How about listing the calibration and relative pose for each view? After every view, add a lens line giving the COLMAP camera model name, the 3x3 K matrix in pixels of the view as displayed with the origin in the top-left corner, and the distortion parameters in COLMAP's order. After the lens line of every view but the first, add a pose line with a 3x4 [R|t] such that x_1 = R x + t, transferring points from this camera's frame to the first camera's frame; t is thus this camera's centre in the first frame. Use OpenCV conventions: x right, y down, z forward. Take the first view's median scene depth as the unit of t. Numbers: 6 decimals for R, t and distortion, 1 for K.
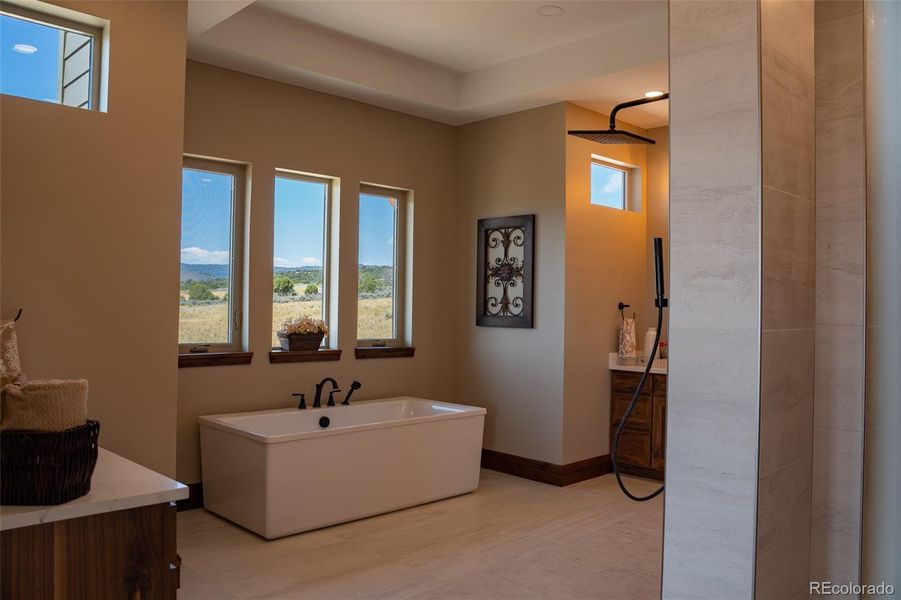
lens RADIAL K [[723.7, 0, 450.5], [0, 723.7, 300.0], [0, 0, 1]] dist [-0.088104, 0.014346]
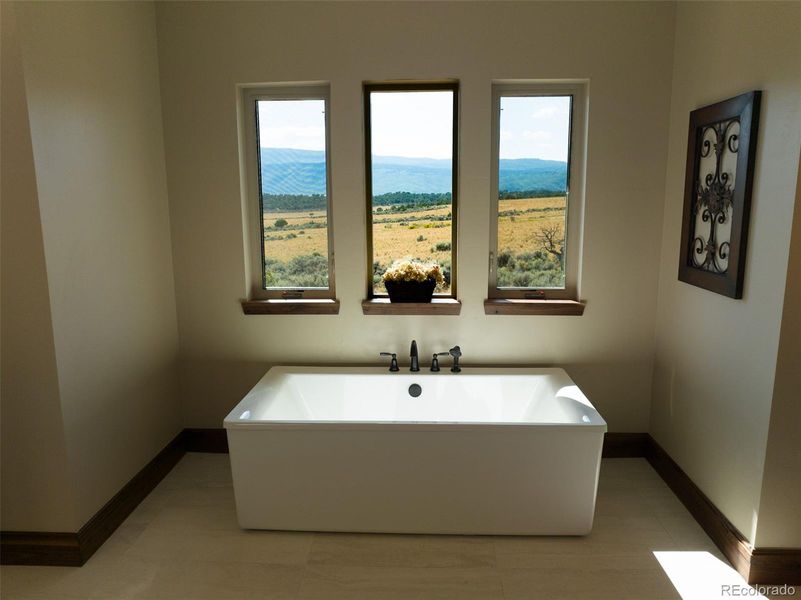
lens RADIAL K [[545.9, 0, 400.5], [0, 545.9, 300.0], [0, 0, 1]] dist [-0.049808, 0.001592]
pose [[0.680428, 0.105730, -0.725147, 0.237430], [0.020540, 0.986397, 0.163095, -0.034078], [0.732527, -0.125869, 0.669000, 0.525048]]
